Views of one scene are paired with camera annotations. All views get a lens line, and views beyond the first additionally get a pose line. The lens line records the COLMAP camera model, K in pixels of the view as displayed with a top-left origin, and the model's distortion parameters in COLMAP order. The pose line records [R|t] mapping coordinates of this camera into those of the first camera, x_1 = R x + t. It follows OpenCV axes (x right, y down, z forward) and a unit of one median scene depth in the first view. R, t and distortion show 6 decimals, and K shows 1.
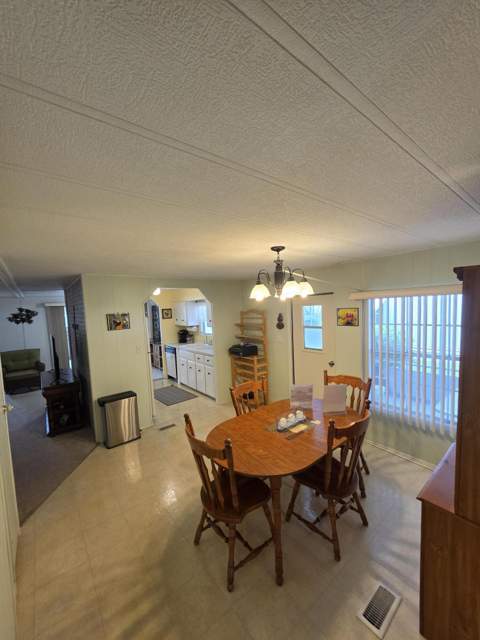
lens RADIAL K [[258.1, 0, 238.0], [0, 258.1, 324.3], [0, 0, 1]] dist [0.001455, 0.000010]
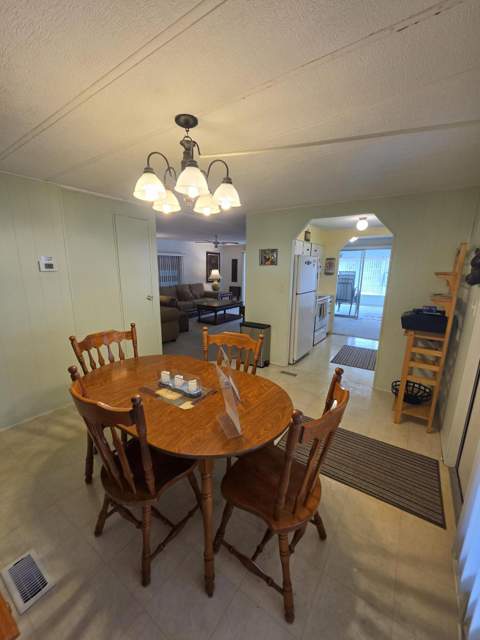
lens RADIAL K [[258.1, 0, 238.0], [0, 258.1, 324.3], [0, 0, 1]] dist [0.001455, 0.000010]
pose [[0.282906, 0.253645, -0.925002, 0.527135], [-0.088604, 0.967187, 0.238114, 0.014301], [0.955046, 0.014595, 0.296097, 0.560470]]
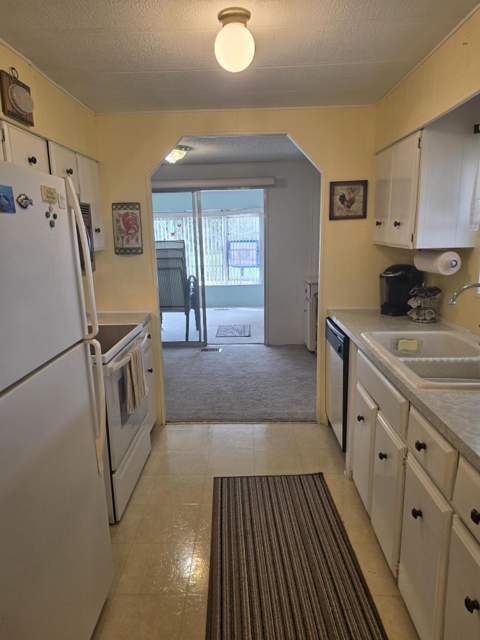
lens RADIAL K [[431.0, 0, 235.5], [0, 431.0, 322.8], [0, 0, 1]] dist [0.076042, -0.051861]
pose [[0.761125, 0.155904, -0.629589, -0.106561], [-0.051708, 0.982177, 0.180703, 0.015283], [0.646540, -0.104983, 0.755622, 1.010077]]
